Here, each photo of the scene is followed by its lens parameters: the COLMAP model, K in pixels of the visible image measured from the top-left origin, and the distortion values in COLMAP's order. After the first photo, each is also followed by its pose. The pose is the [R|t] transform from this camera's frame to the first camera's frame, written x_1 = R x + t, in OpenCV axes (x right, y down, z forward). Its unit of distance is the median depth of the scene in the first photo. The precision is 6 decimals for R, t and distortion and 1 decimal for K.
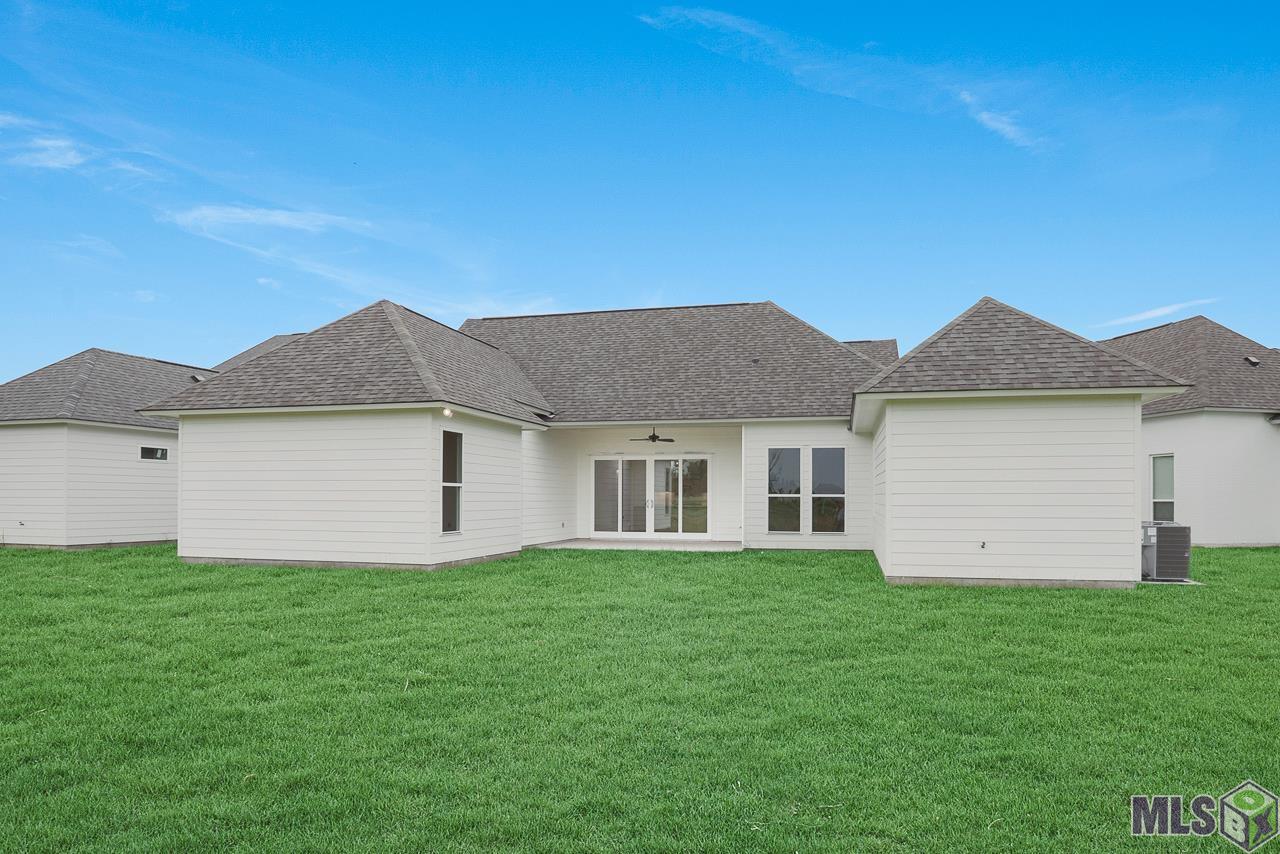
lens RADIAL K [[699.7, 0, 640.1], [0, 699.7, 415.7], [0, 0, 1]] dist [-0.033924, 0.007458]
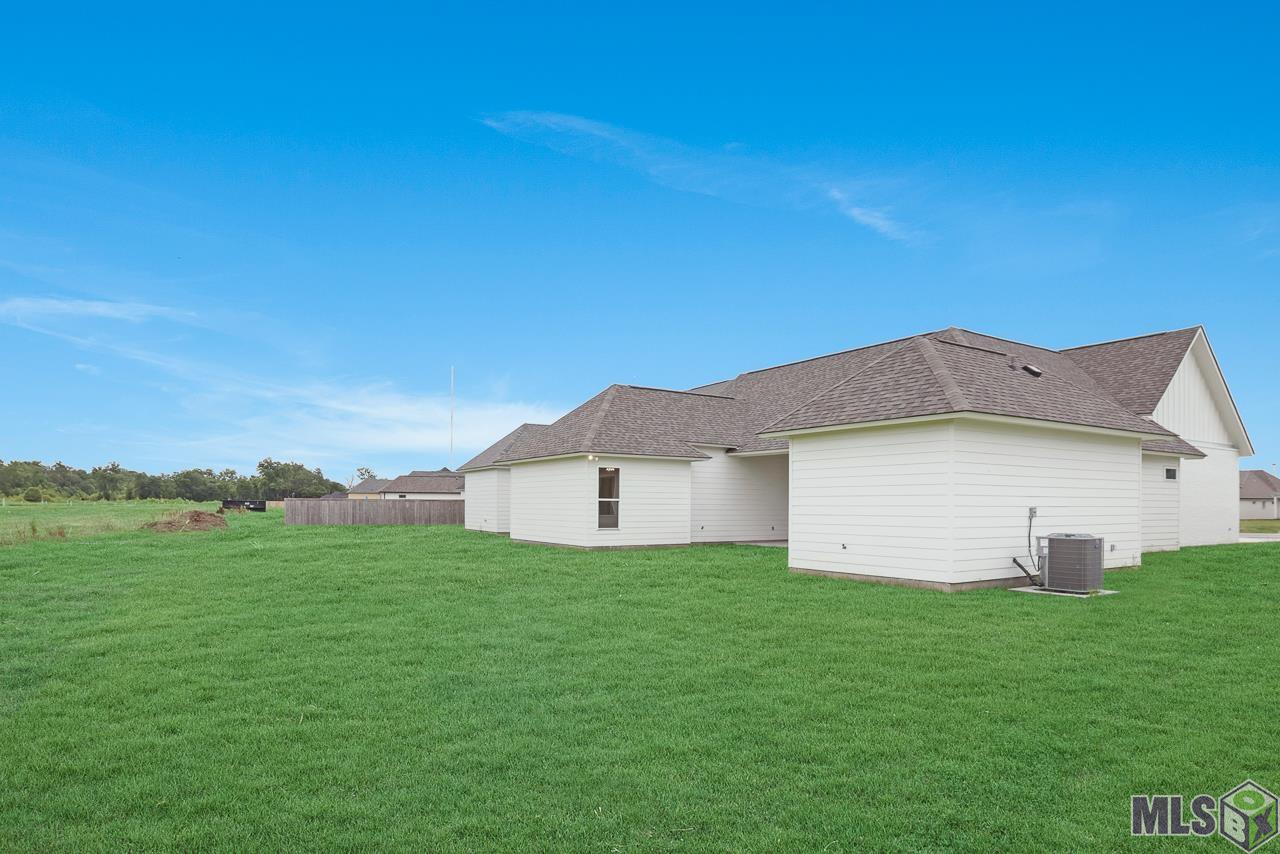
lens RADIAL K [[582.1, 0, 640.0], [0, 582.1, 427.0], [0, 0, 1]] dist [-0.022424, 0.004624]
pose [[0.999812, -0.001835, 0.019288, 0.188023], [0.002398, 0.999571, -0.029186, -0.047211], [-0.019226, 0.029227, 0.999388, 0.066843]]
